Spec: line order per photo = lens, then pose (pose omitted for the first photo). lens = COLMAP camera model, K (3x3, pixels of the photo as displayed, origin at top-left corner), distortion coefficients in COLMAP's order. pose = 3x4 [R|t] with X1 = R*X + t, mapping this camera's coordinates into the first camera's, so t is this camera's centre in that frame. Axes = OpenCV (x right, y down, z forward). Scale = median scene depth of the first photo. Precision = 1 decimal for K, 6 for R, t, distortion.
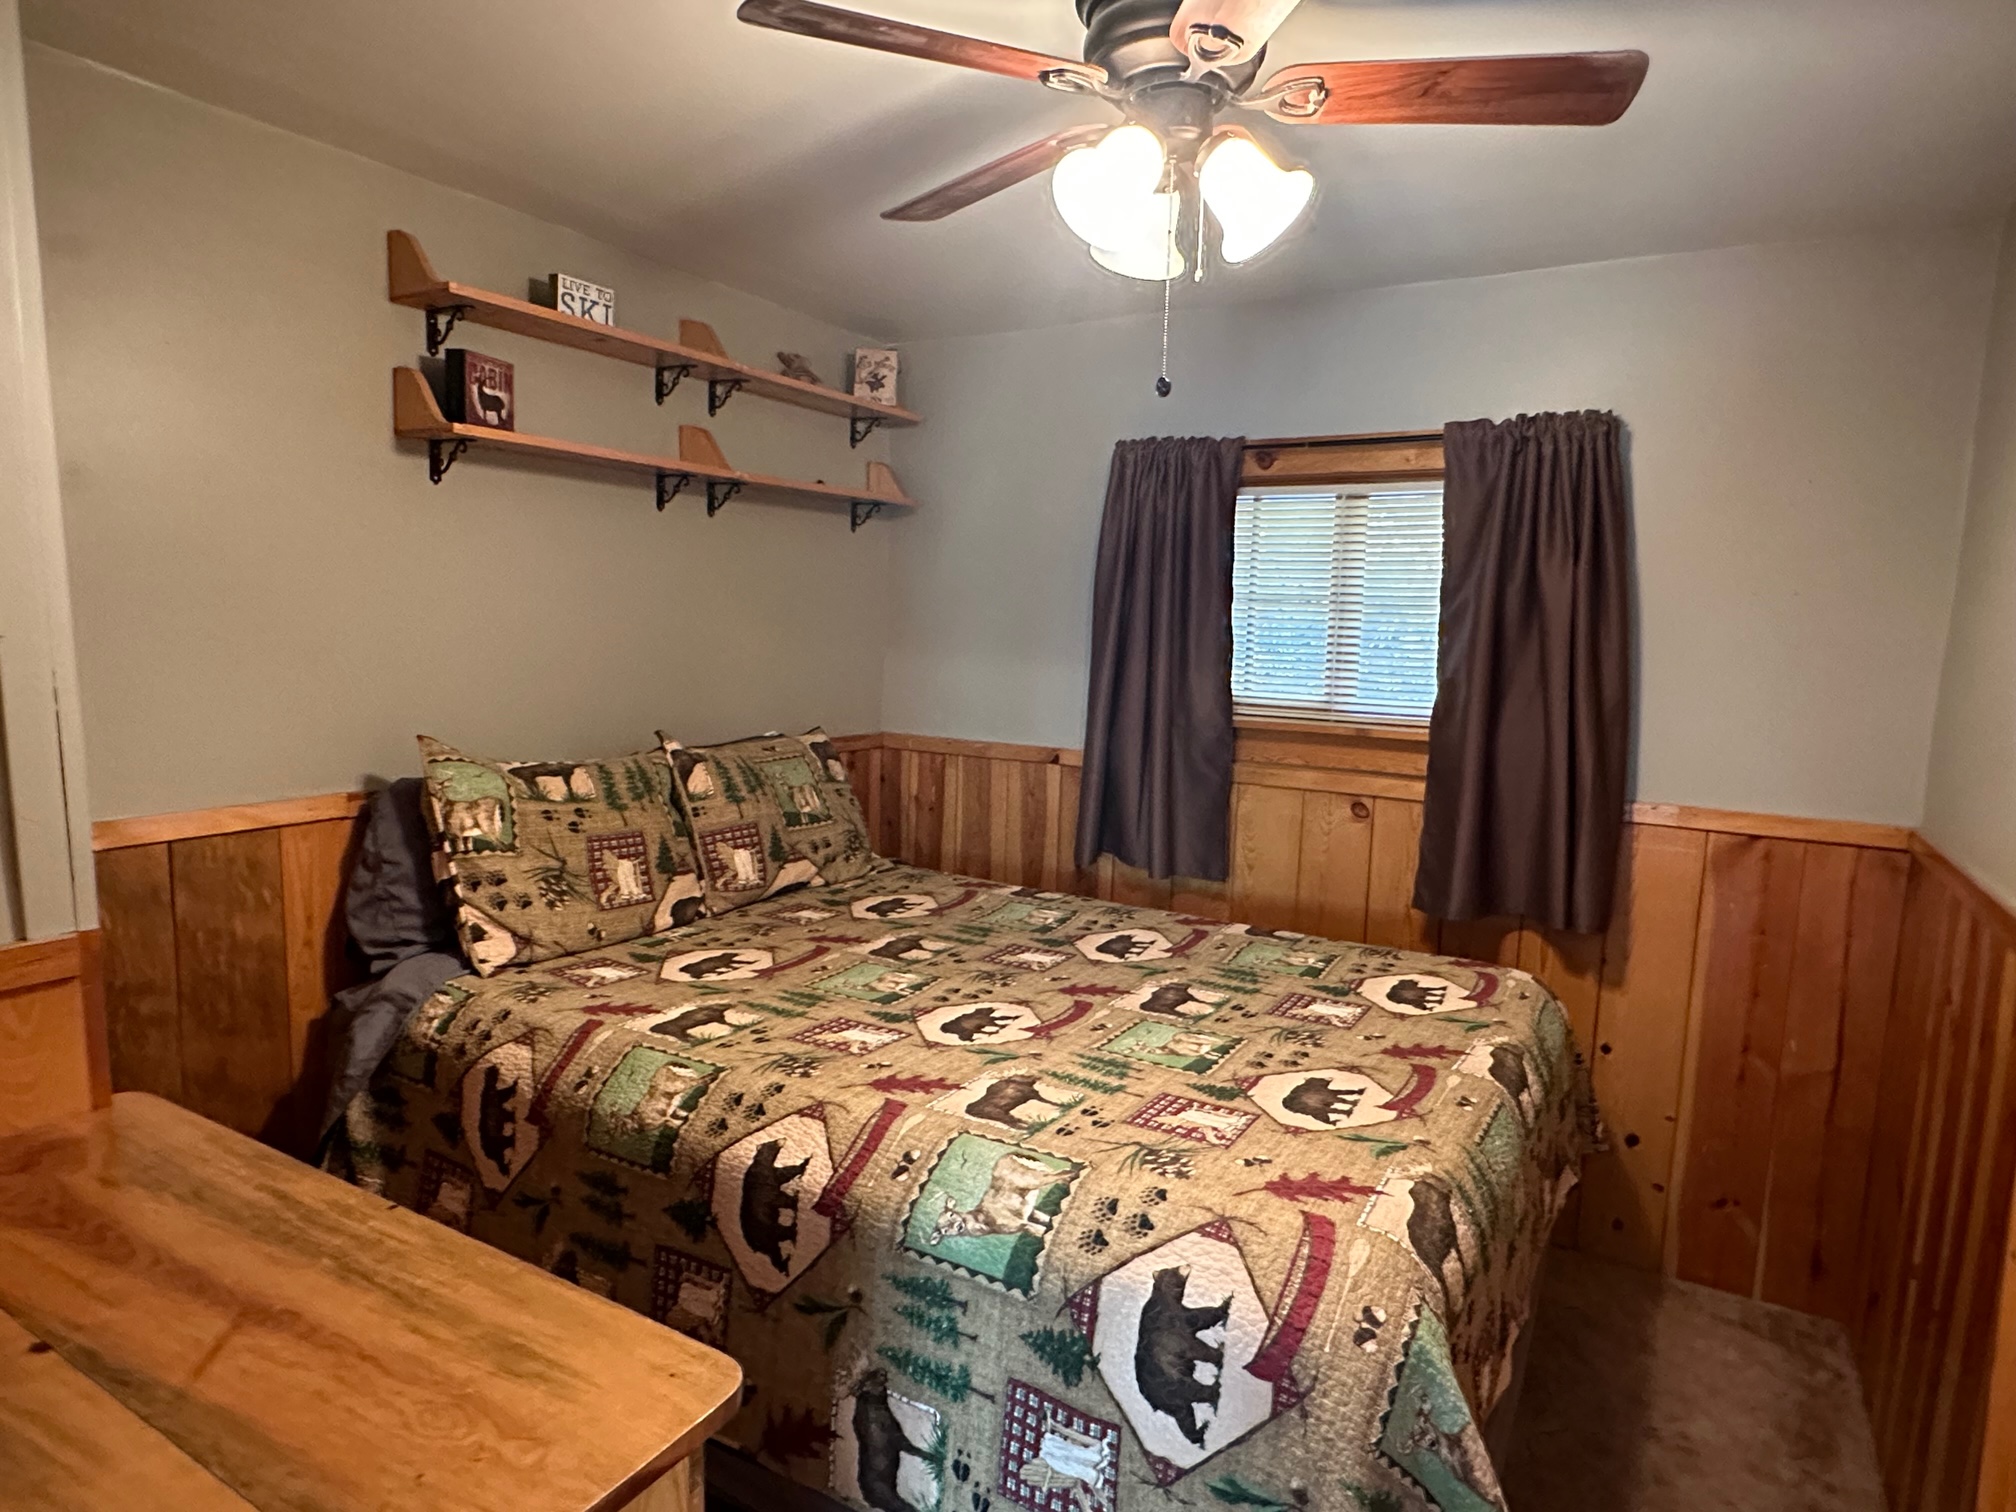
lens RADIAL K [[1165.2, 0, 1000.4], [0, 1165.2, 764.6], [0, 0, 1]] dist [0.003959, -0.002083]
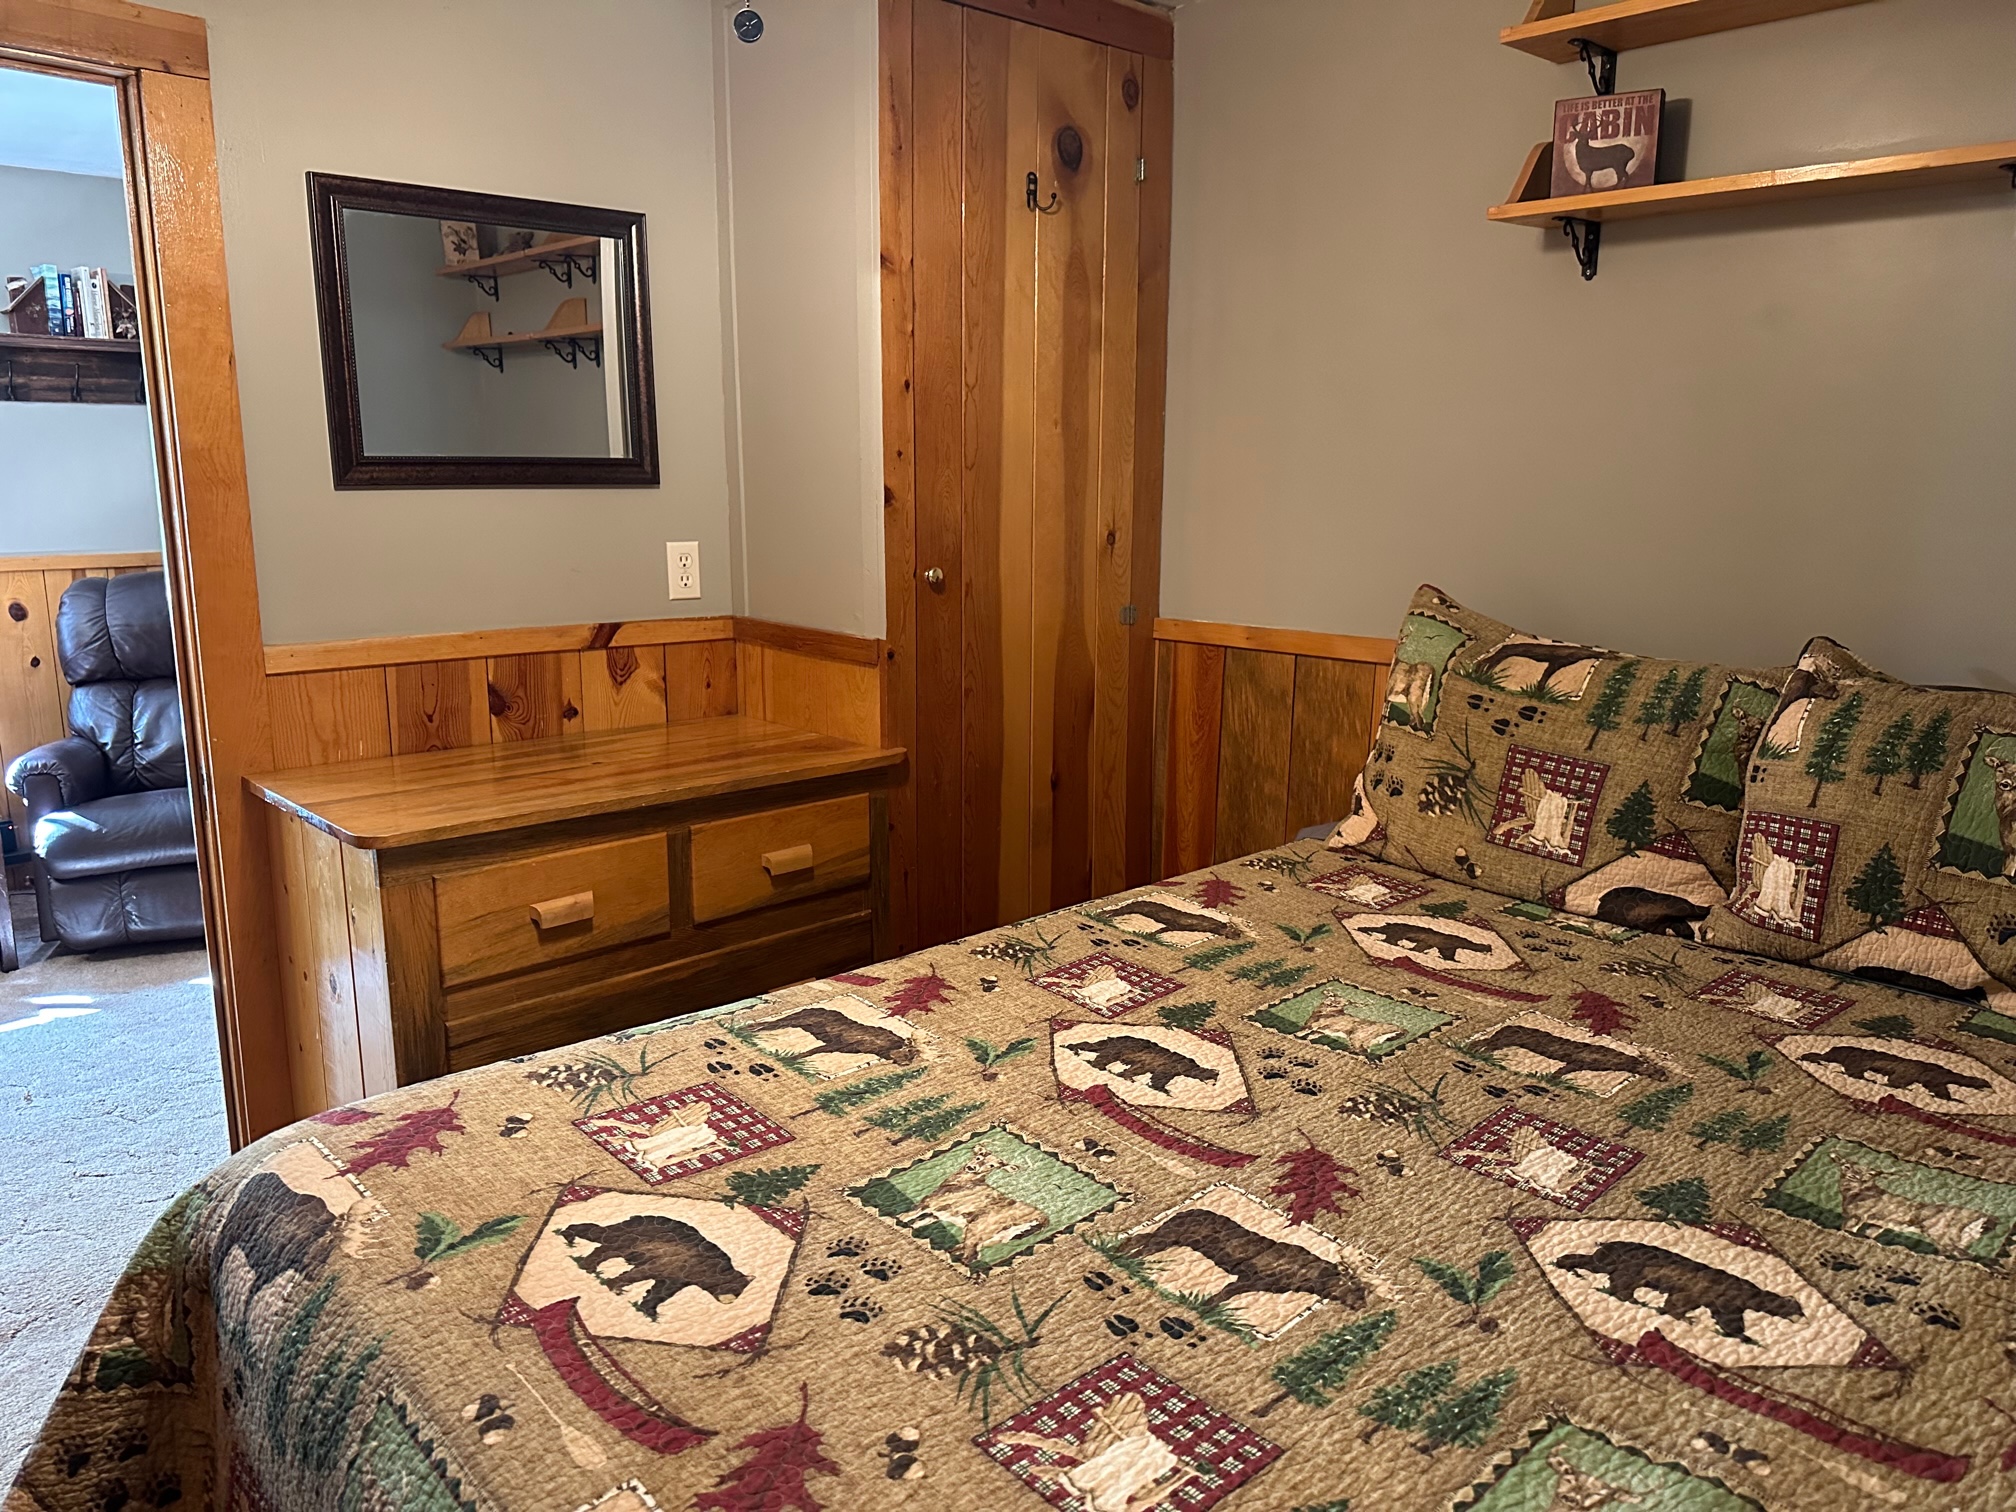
lens RADIAL K [[1402.9, 0, 1000.7], [0, 1402.9, 756.4], [0, 0, 1]] dist [0.063756, -0.091219]
pose [[-0.277673, 0.167679, -0.945929, 0.607795], [-0.136712, 0.967731, 0.211675, -0.078765], [0.950898, 0.188096, -0.245790, 0.940176]]
